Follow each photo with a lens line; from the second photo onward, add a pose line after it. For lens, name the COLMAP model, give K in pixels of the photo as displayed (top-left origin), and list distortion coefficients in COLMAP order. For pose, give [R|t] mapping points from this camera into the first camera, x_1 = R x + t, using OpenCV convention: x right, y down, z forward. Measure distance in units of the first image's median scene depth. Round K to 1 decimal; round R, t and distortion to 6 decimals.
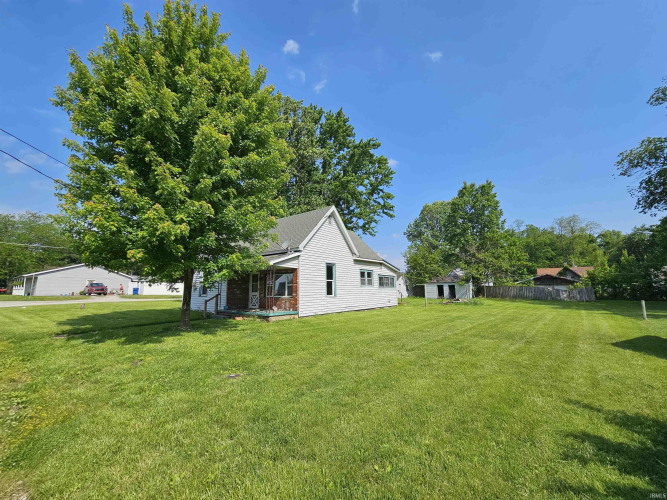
lens RADIAL K [[269.9, 0, 333.5], [0, 269.9, 250.0], [0, 0, 1]] dist [0.000273, 0.000000]
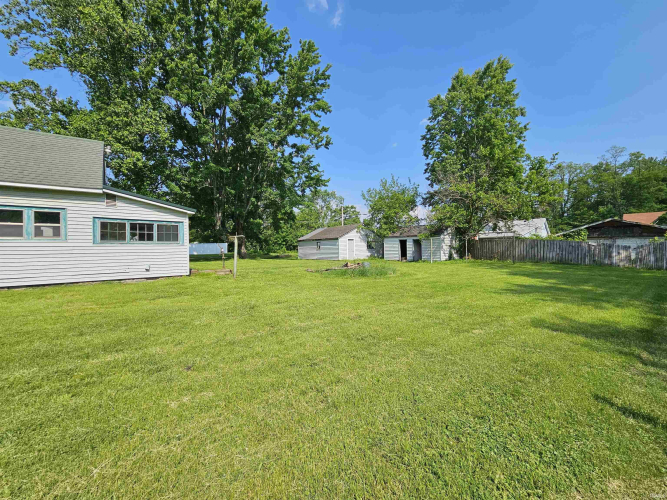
lens RADIAL K [[269.9, 0, 333.5], [0, 269.9, 250.0], [0, 0, 1]] dist [0.000273, 0.000000]
pose [[0.970381, -0.002241, -0.241568, 0.396255], [0.039115, 0.988220, 0.147958, 0.051144], [0.238391, -0.153024, 0.959038, 0.330979]]
